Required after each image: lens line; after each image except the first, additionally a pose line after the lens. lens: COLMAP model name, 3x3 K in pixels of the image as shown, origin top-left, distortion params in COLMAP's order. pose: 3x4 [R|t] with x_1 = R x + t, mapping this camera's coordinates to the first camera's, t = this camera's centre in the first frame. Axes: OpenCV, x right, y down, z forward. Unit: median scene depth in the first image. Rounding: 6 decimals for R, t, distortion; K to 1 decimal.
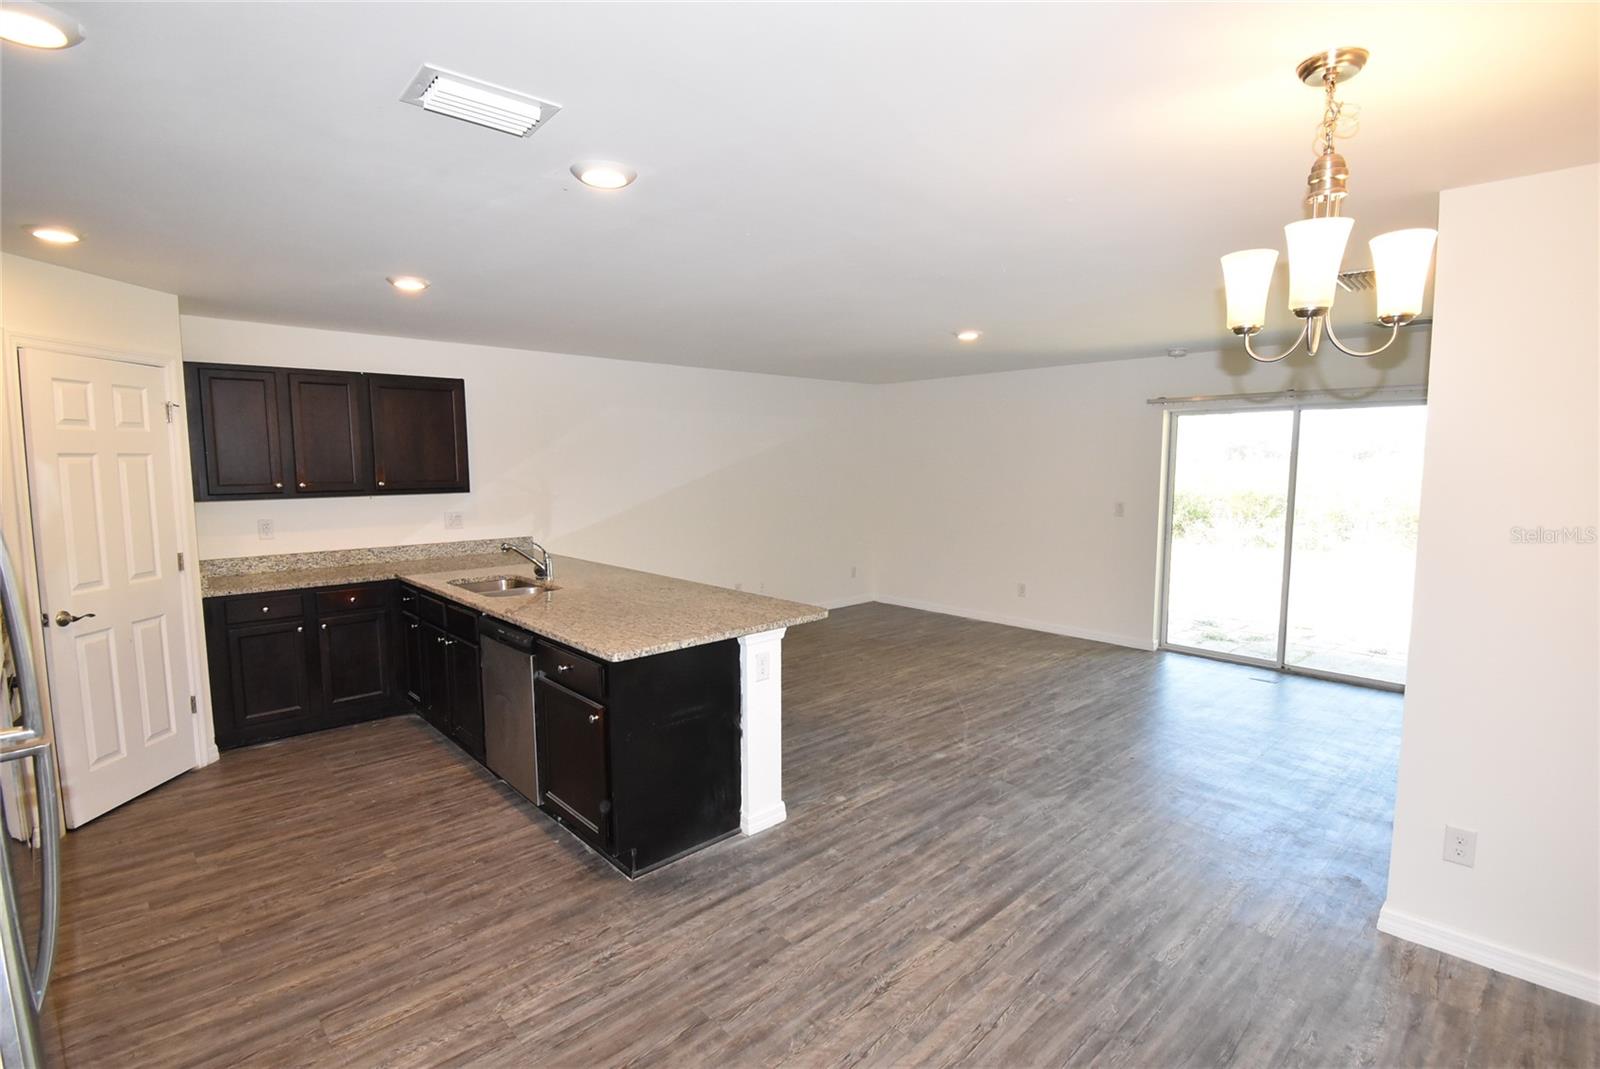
lens RADIAL K [[755.9, 0, 800.0], [0, 755.9, 534.5], [0, 0, 1]] dist [0.002928, -0.000481]
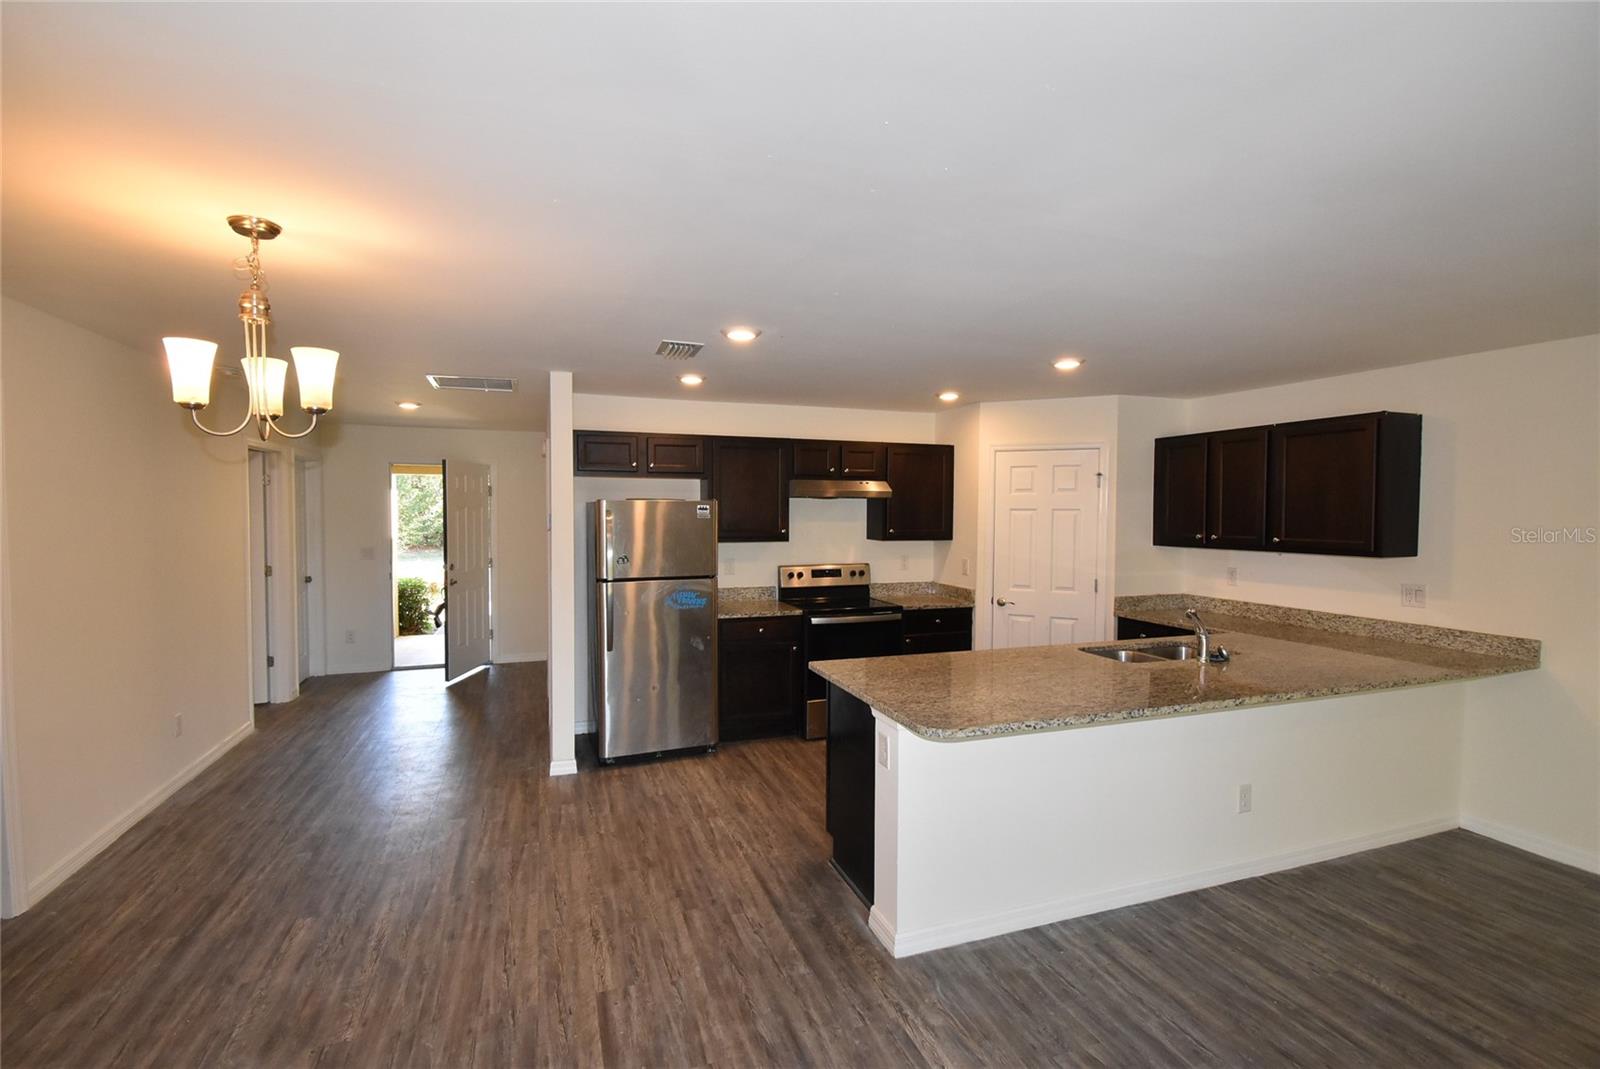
lens RADIAL K [[721.1, 0, 799.7], [0, 721.1, 537.6], [0, 0, 1]] dist [0.019162, -0.024387]
pose [[-0.397424, 0.035012, -0.916967, 0.903087], [-0.094518, 0.992395, 0.078858, -0.152444], [0.912755, 0.118010, -0.391092, 1.459919]]
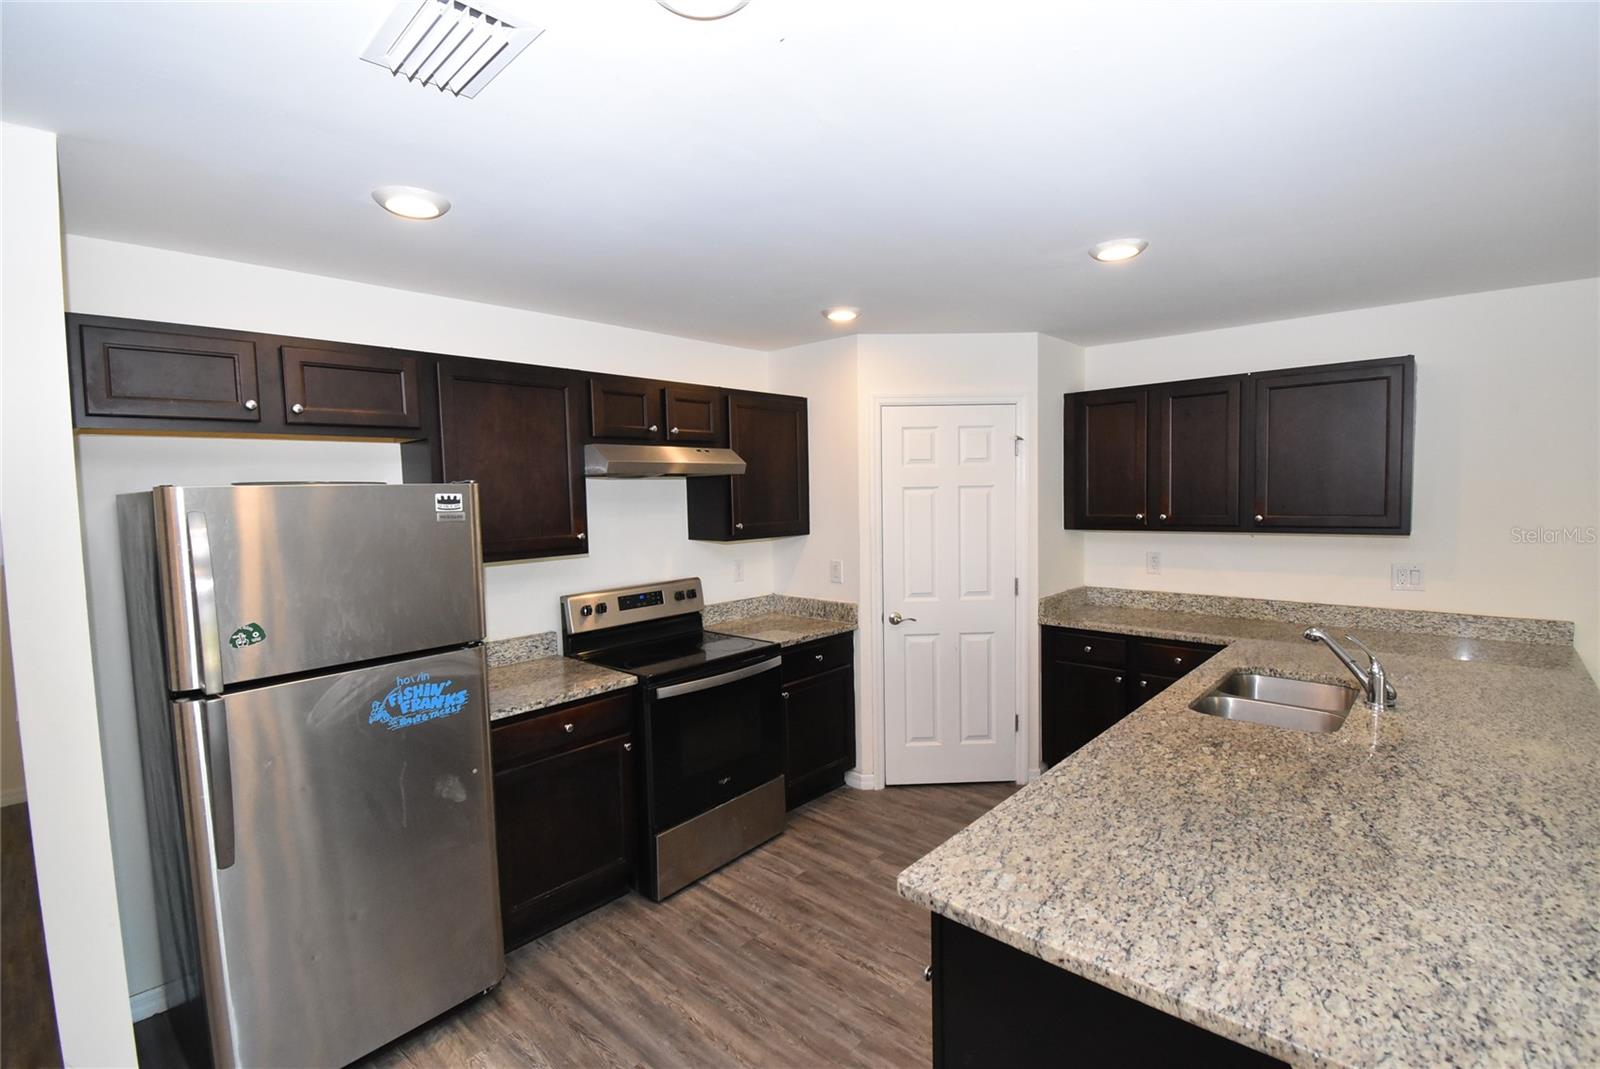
lens RADIAL K [[721.1, 0, 799.7], [0, 721.1, 537.6], [0, 0, 1]] dist [0.019162, -0.024387]
pose [[0.075521, 0.066297, -0.994938, 0.229551], [-0.077236, 0.995179, 0.060450, -0.100057], [0.994148, 0.072280, 0.080277, 0.883047]]
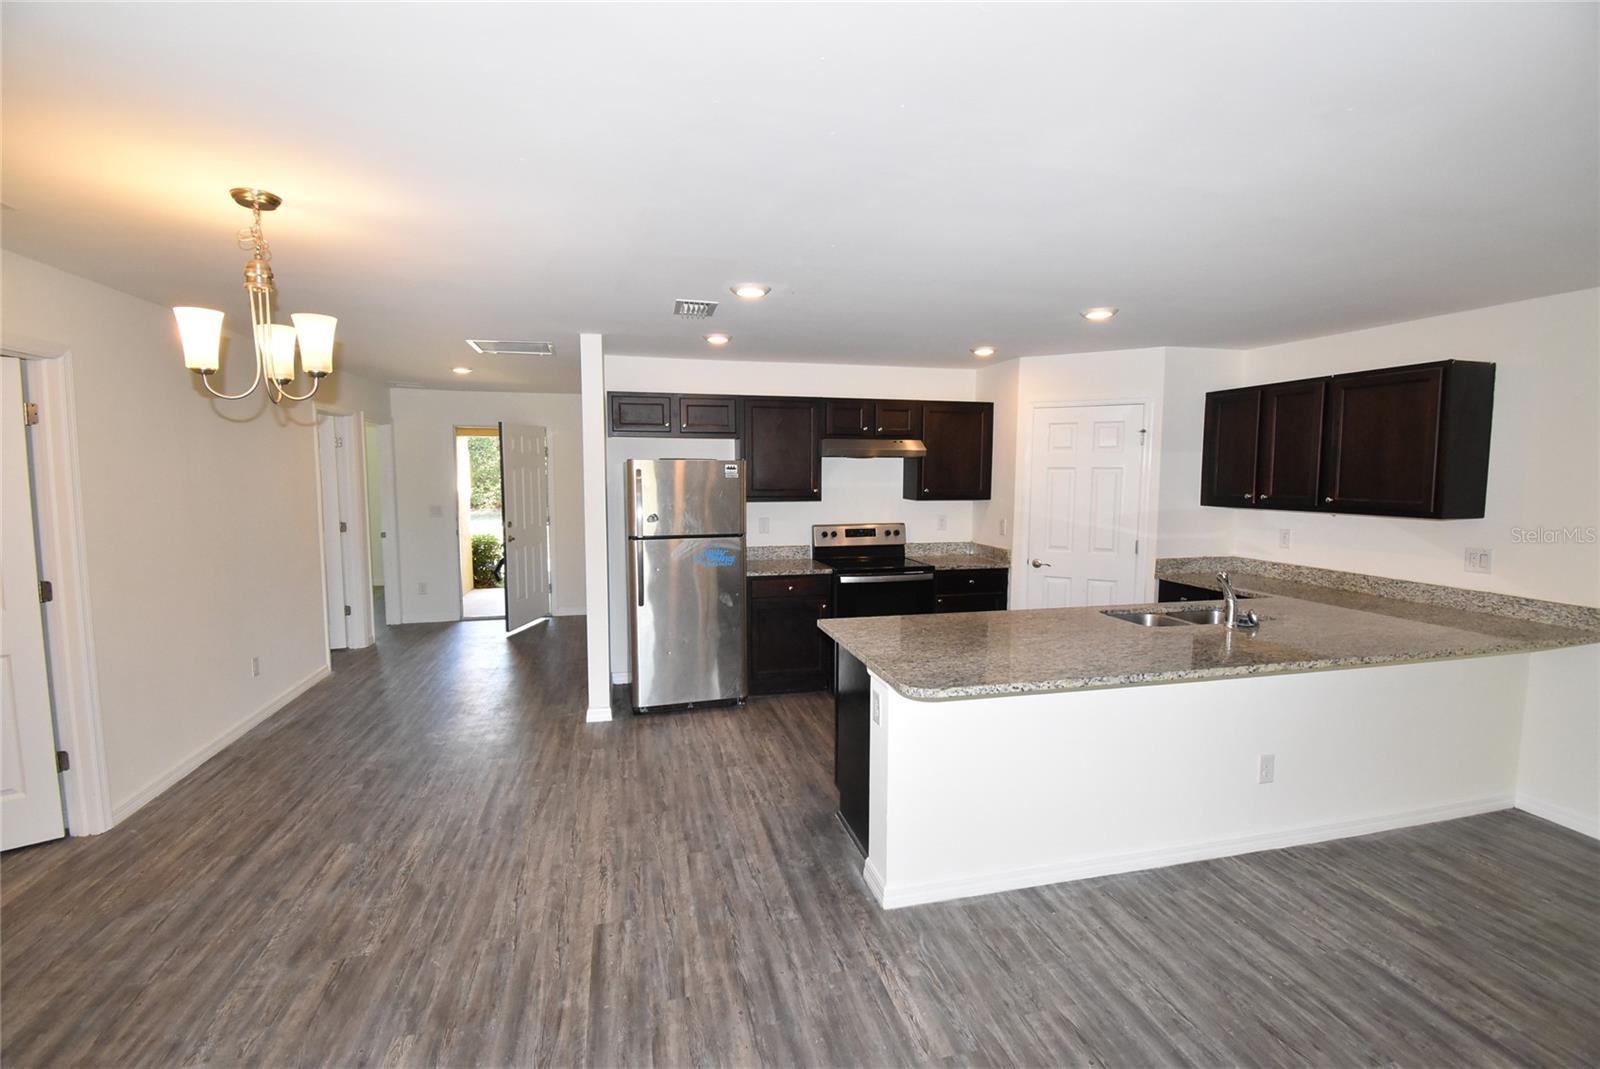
lens RADIAL K [[711.6, 0, 800.0], [0, 711.6, 534.5], [0, 0, 1]] dist [0.018757, -0.023389]
pose [[-0.485183, 0.079130, -0.870825, 0.846484], [-0.088208, 0.986388, 0.138776, -0.158781], [0.869952, 0.144145, -0.471599, 1.550966]]
